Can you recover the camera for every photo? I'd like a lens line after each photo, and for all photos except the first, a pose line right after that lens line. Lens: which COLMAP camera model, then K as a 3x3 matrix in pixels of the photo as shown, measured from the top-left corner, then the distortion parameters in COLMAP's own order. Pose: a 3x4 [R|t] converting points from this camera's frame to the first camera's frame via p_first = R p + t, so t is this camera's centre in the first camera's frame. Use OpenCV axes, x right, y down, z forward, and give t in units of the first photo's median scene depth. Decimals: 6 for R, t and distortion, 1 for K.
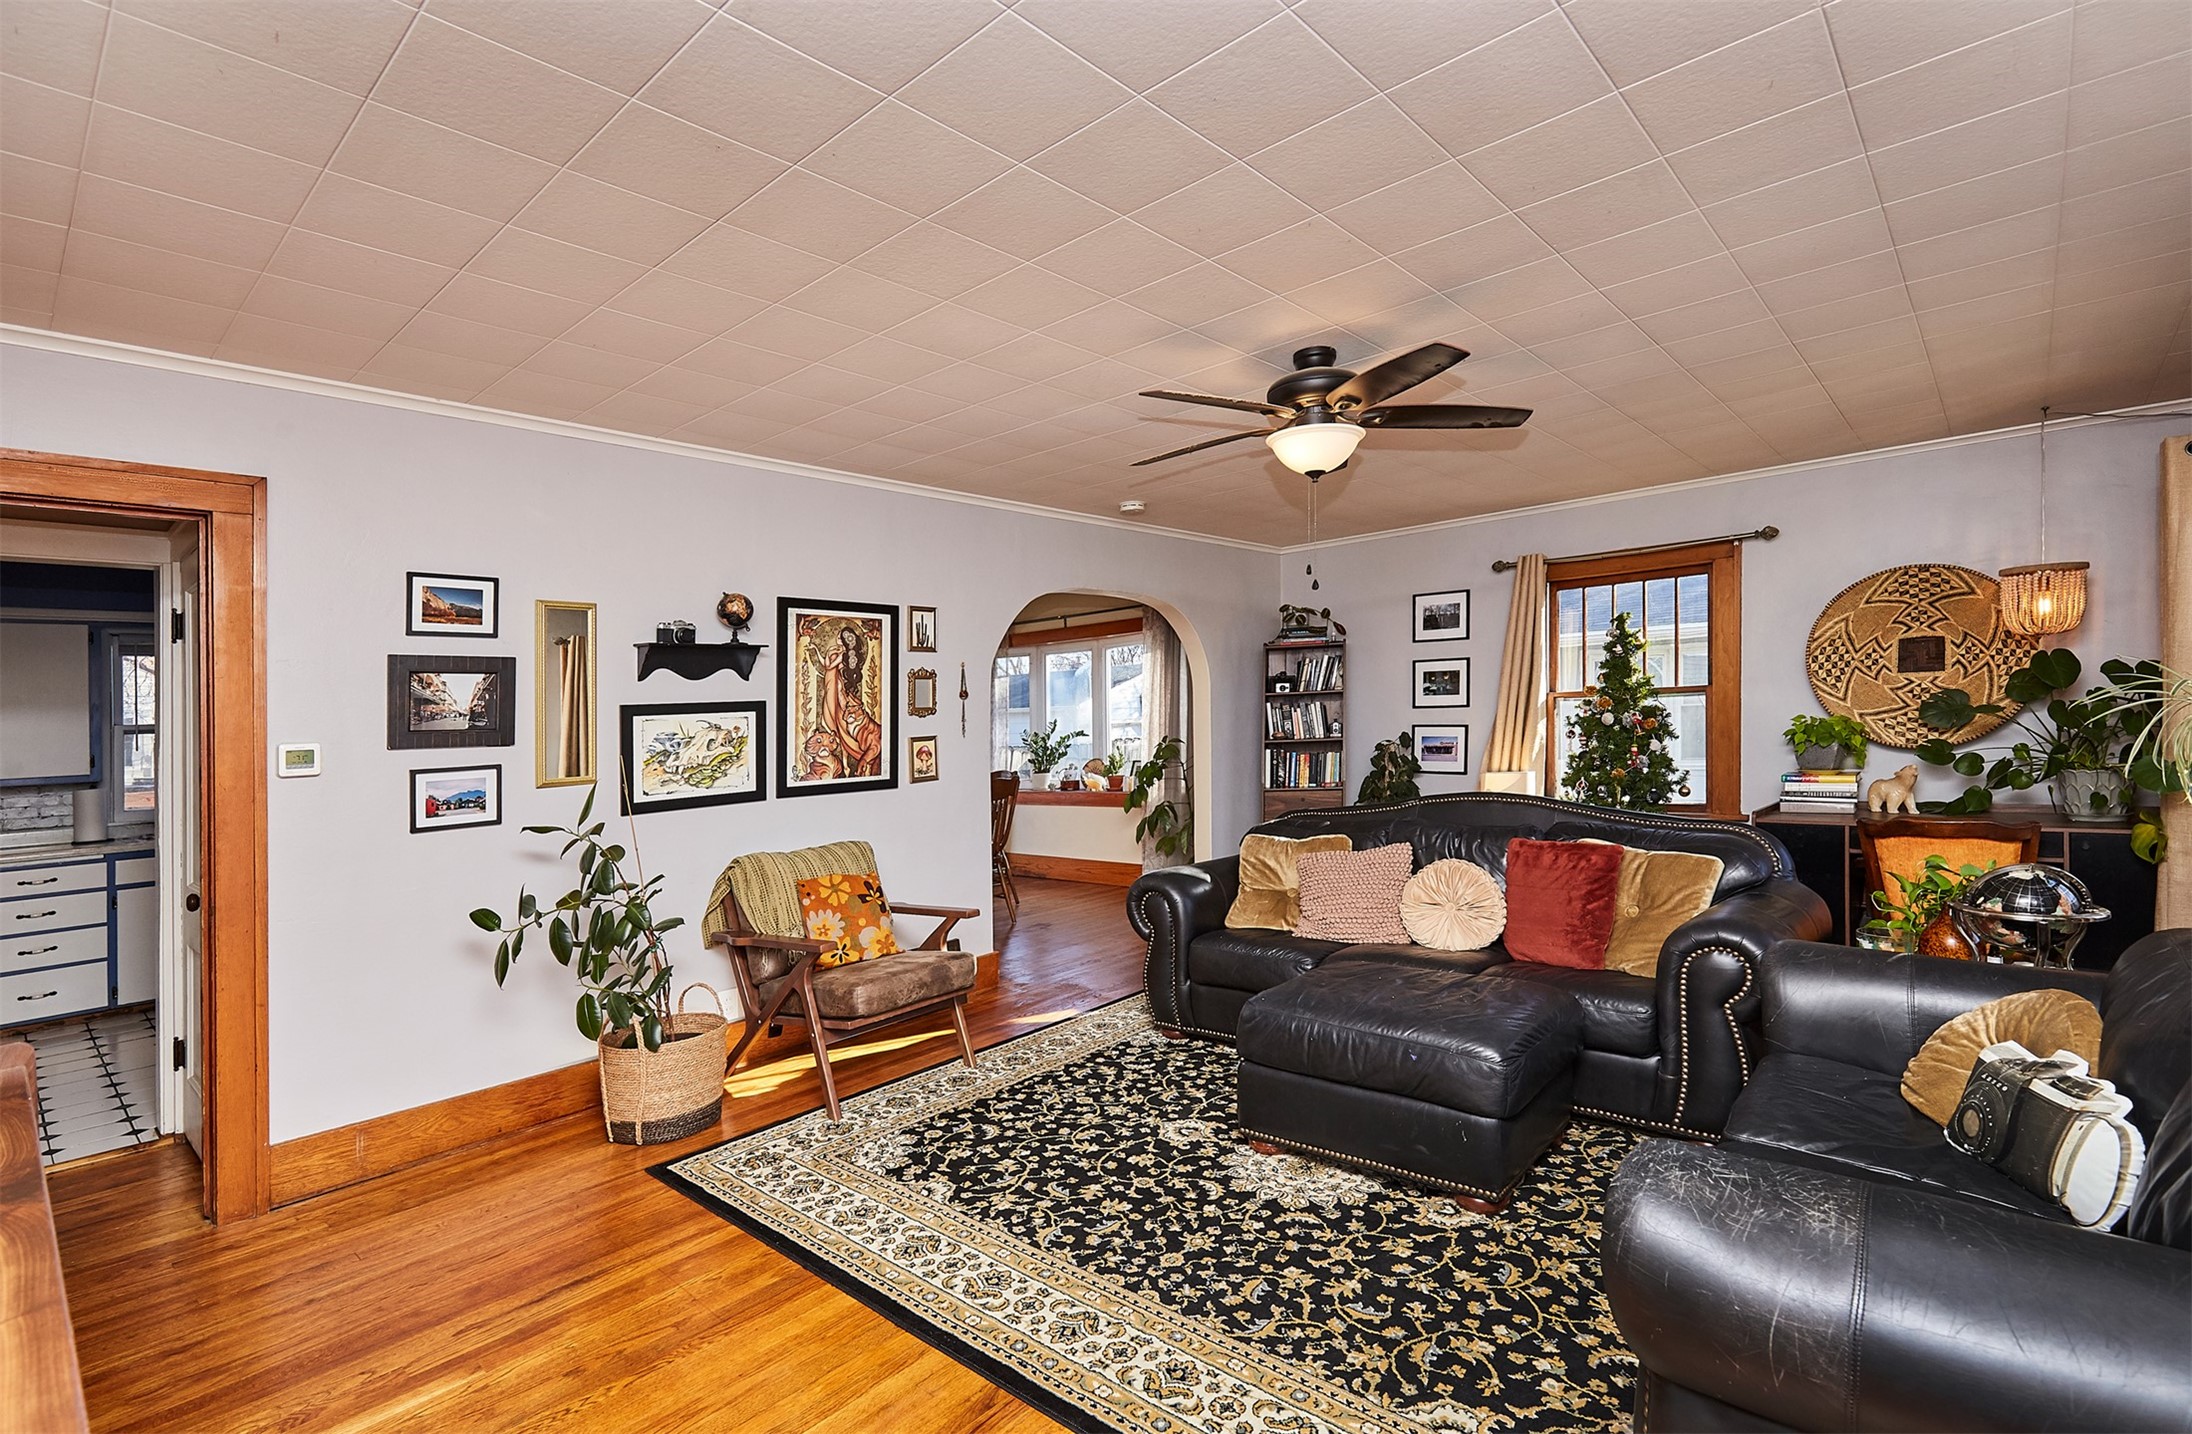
lens RADIAL K [[1026.1, 0, 1096.0], [0, 1026.1, 717.0], [0, 0, 1]] dist [-0.000232, -0.000001]
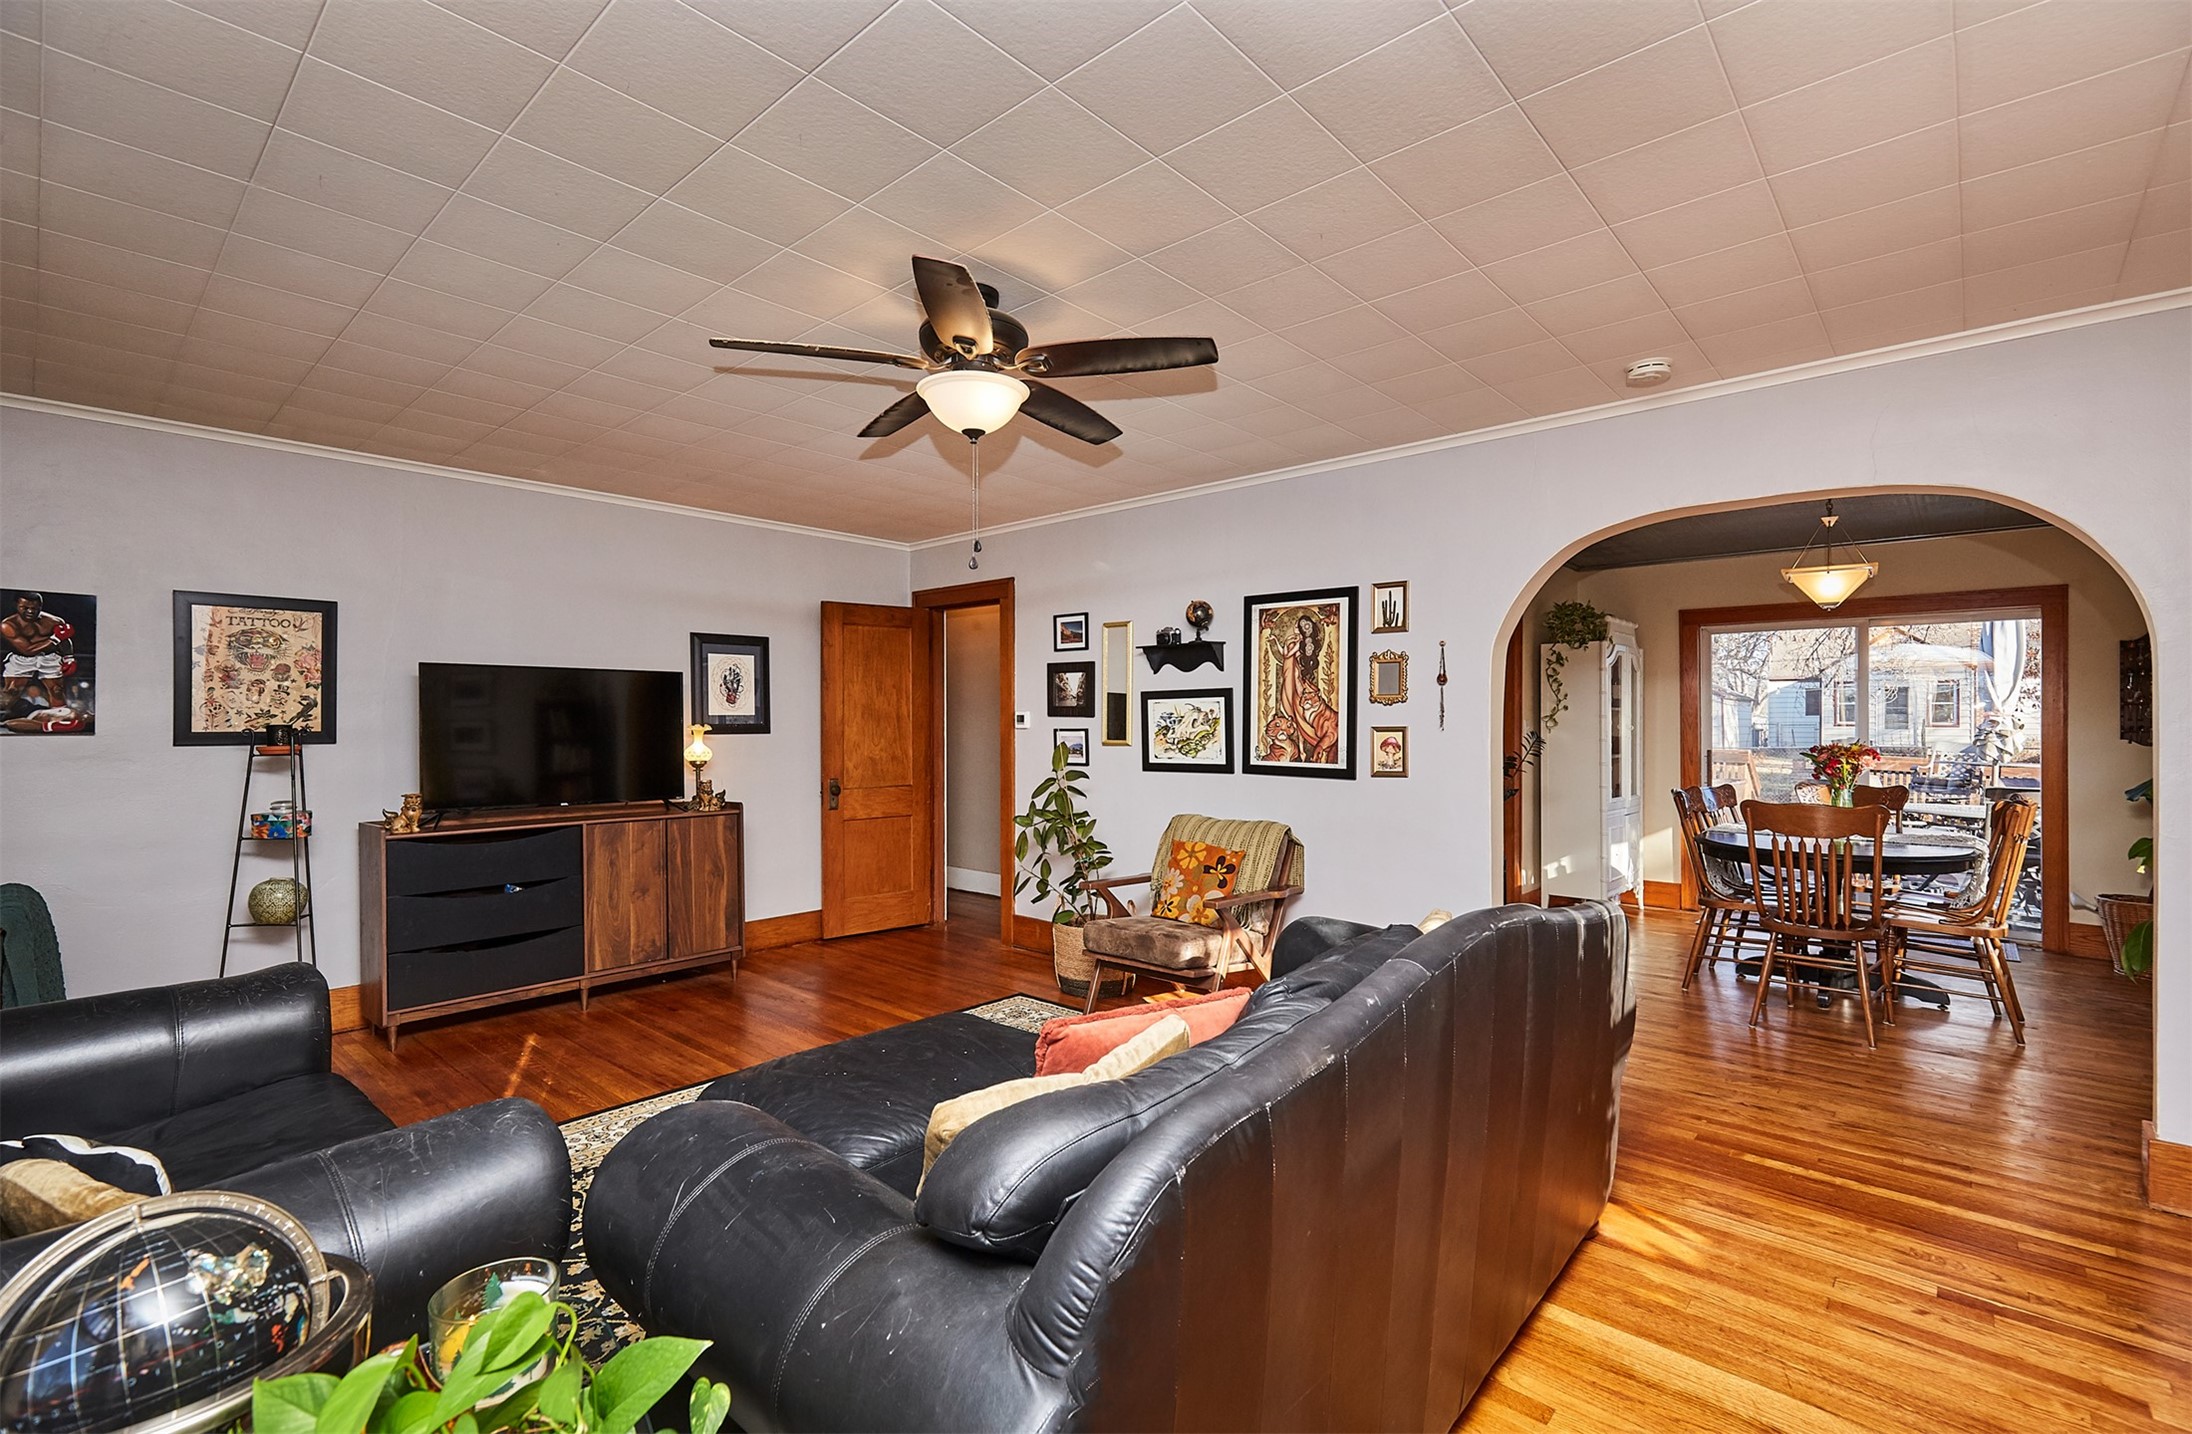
lens RADIAL K [[1007.8, 0, 1095.2], [0, 1007.8, 680.3], [0, 0, 1]] dist [-0.000622, -0.000291]
pose [[-0.015752, 0.001623, -0.999875, 0.801366], [0.000069, 0.999999, 0.001622, -0.025708], [0.999876, -0.000044, -0.015752, 0.843269]]
